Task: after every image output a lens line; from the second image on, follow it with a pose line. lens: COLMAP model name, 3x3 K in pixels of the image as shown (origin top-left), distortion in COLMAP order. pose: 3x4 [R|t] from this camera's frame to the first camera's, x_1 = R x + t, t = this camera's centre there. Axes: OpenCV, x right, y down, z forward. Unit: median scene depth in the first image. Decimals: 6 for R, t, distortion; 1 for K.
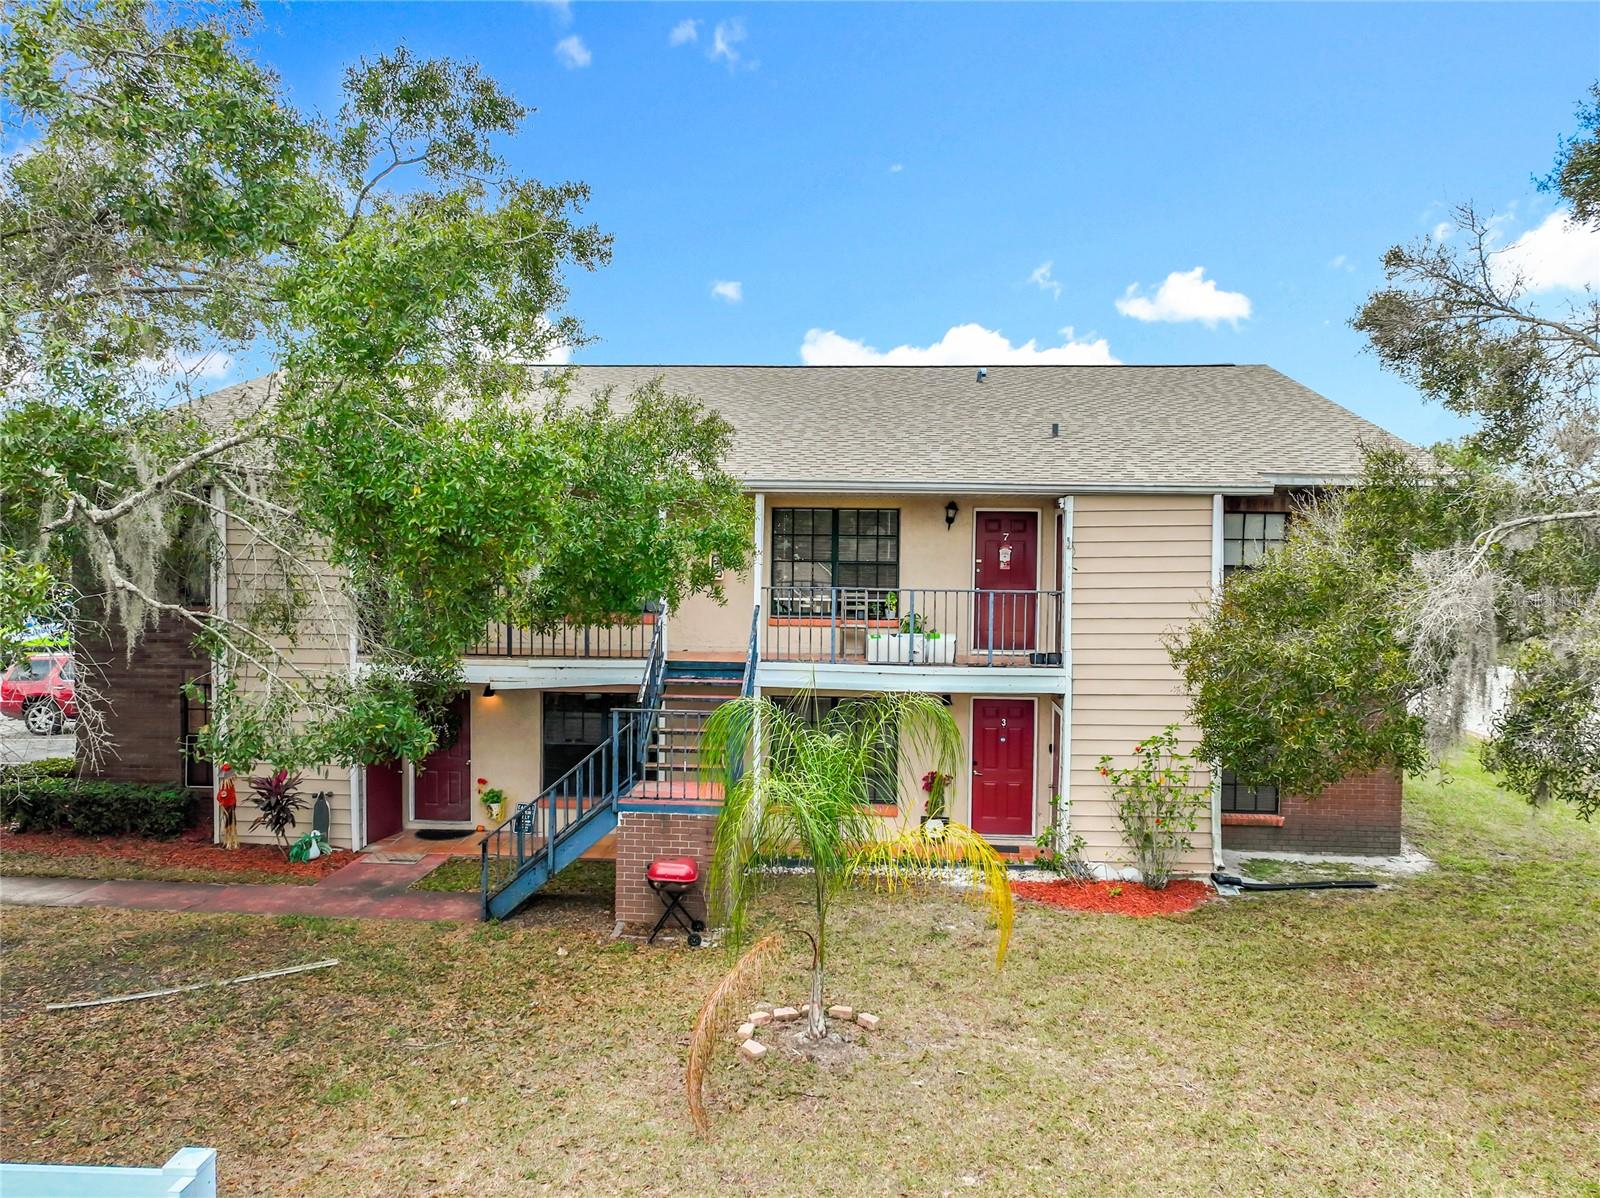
lens RADIAL K [[1128.8, 0, 800.0], [0, 1128.8, 599.0], [0, 0, 1]] dist [0.003864, 0.001252]
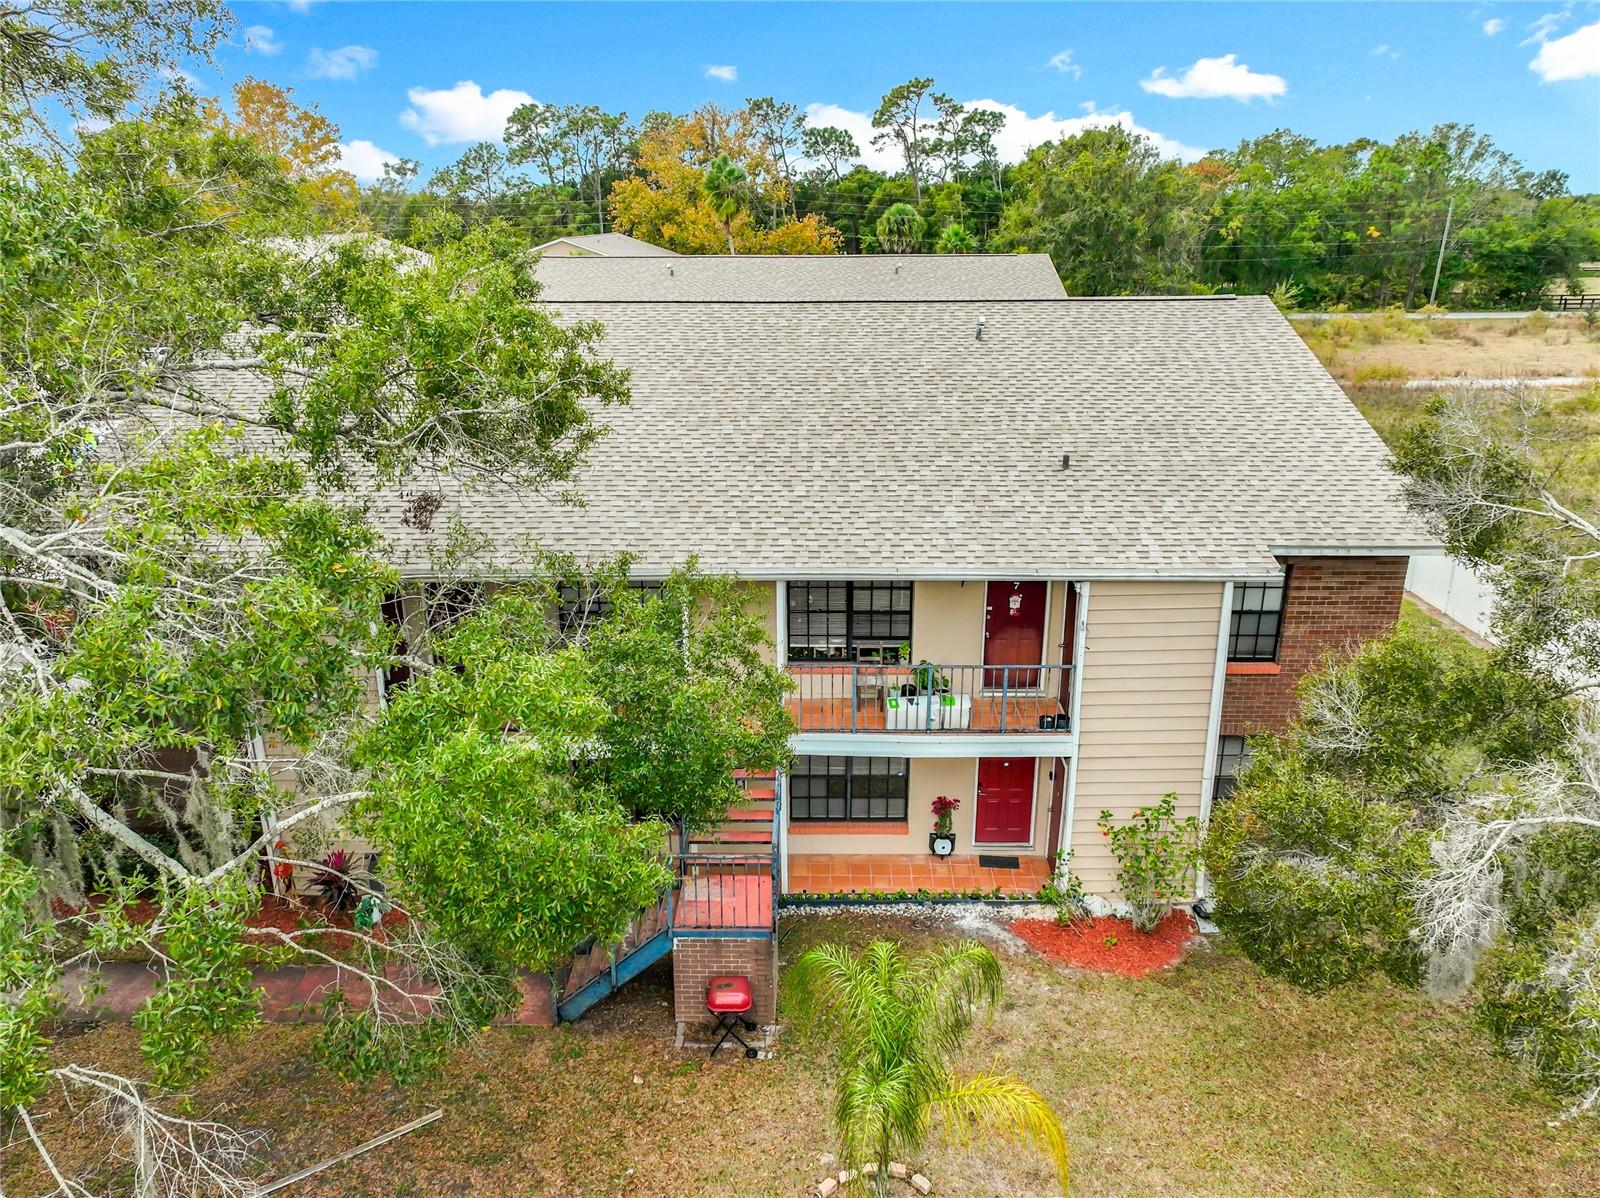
lens RADIAL K [[1112.9, 0, 800.0], [0, 1112.9, 599.0], [0, 0, 1]] dist [0.009036, -0.000758]
pose [[0.998365, -0.032711, 0.046870, -0.066894], [0.018286, 0.959733, 0.280317, -0.360592], [-0.054152, -0.279002, 0.958763, 0.043670]]
